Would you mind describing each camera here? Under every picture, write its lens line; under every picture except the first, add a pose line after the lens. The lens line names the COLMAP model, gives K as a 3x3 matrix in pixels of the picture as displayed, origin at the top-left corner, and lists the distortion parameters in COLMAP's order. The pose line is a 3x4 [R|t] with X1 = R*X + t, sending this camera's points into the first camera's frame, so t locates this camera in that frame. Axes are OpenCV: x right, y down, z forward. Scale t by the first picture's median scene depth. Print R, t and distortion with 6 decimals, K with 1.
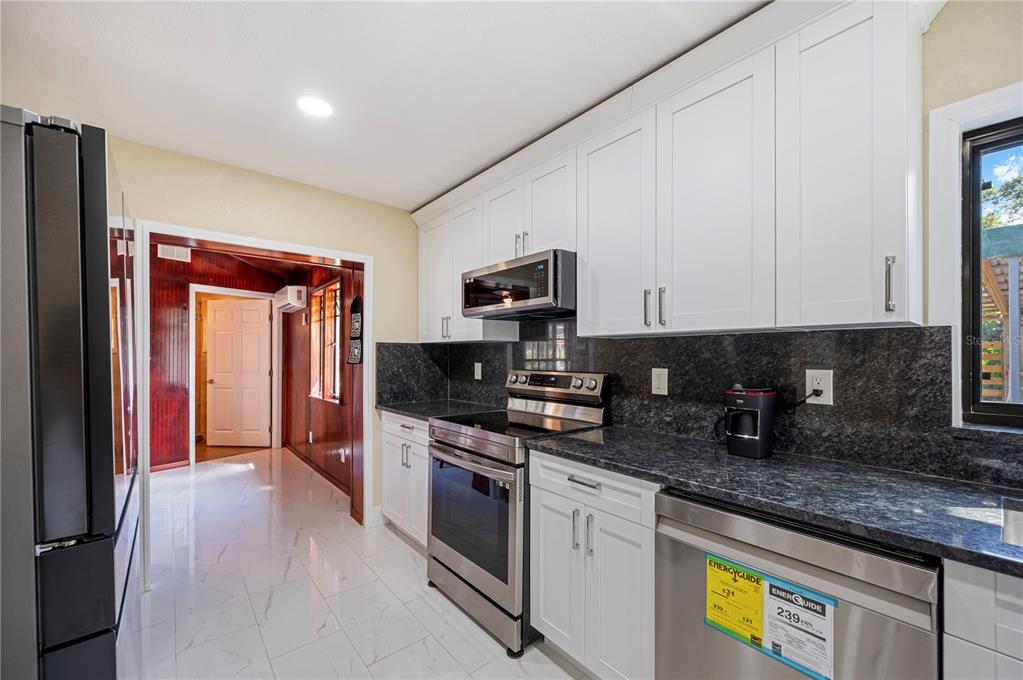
lens RADIAL K [[401.8, 0, 509.8], [0, 401.8, 355.5], [0, 0, 1]] dist [0.002657, -0.000599]
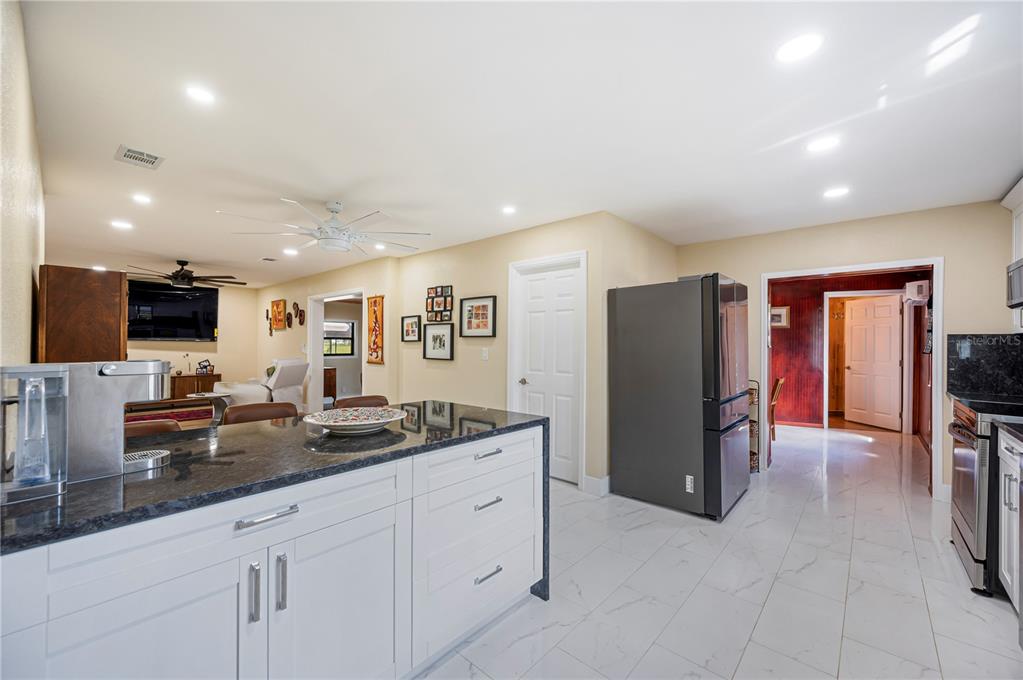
lens RADIAL K [[401.8, 0, 515.6], [0, 401.8, 342.4], [0, 0, 1]] dist [0.002657, -0.000599]
pose [[0.147803, -0.004477, -0.989007, 0.368406], [-0.007560, 0.999955, -0.005657, 0.002691], [0.988988, 0.008313, 0.147763, -0.207306]]
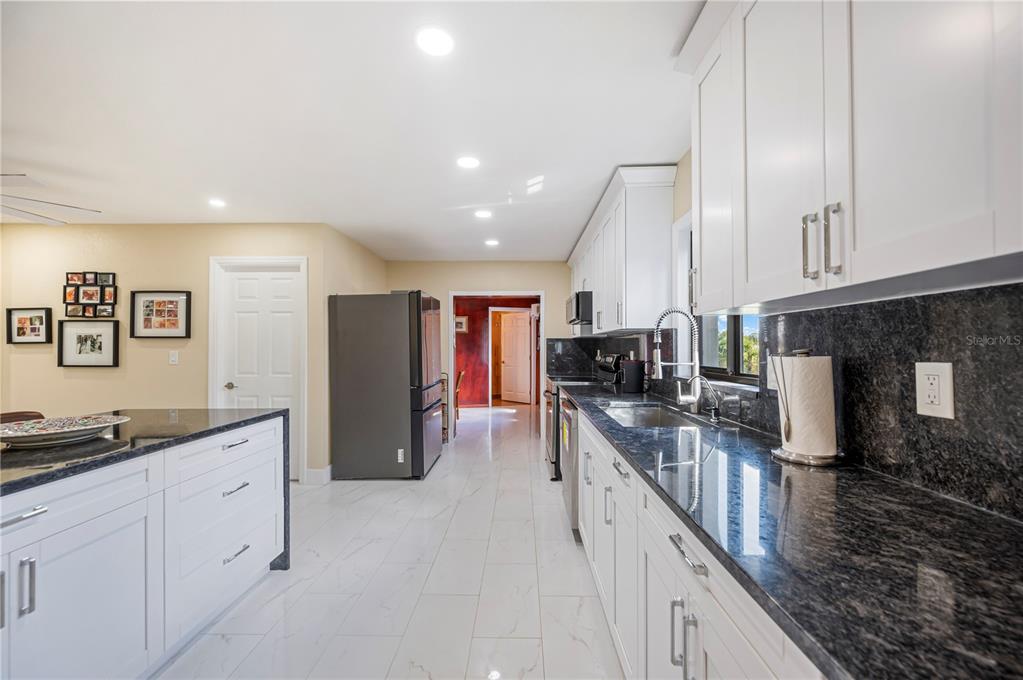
lens RADIAL K [[401.8, 0, 510.7], [0, 401.8, 345.7], [0, 0, 1]] dist [0.002657, -0.000599]
pose [[0.750500, -0.005714, -0.660846, 0.472722], [0.002129, 0.999978, -0.006229, 0.007228], [0.660867, 0.003268, 0.750495, -0.295131]]
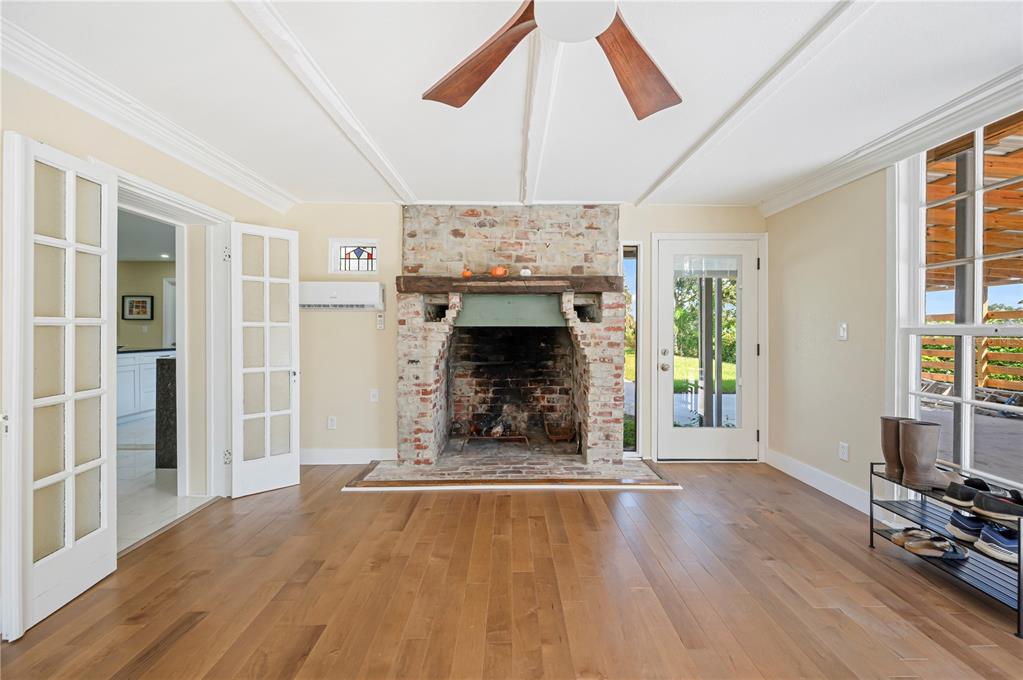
lens RADIAL K [[401.8, 0, 511.8], [0, 401.8, 333.4], [0, 0, 1]] dist [0.002657, -0.000599]
pose [[0.767585, 0.013730, -0.640800, 1.513753], [-0.005757, 0.999878, 0.014528, 0.007664], [0.640922, -0.007462, 0.767570, -0.421116]]
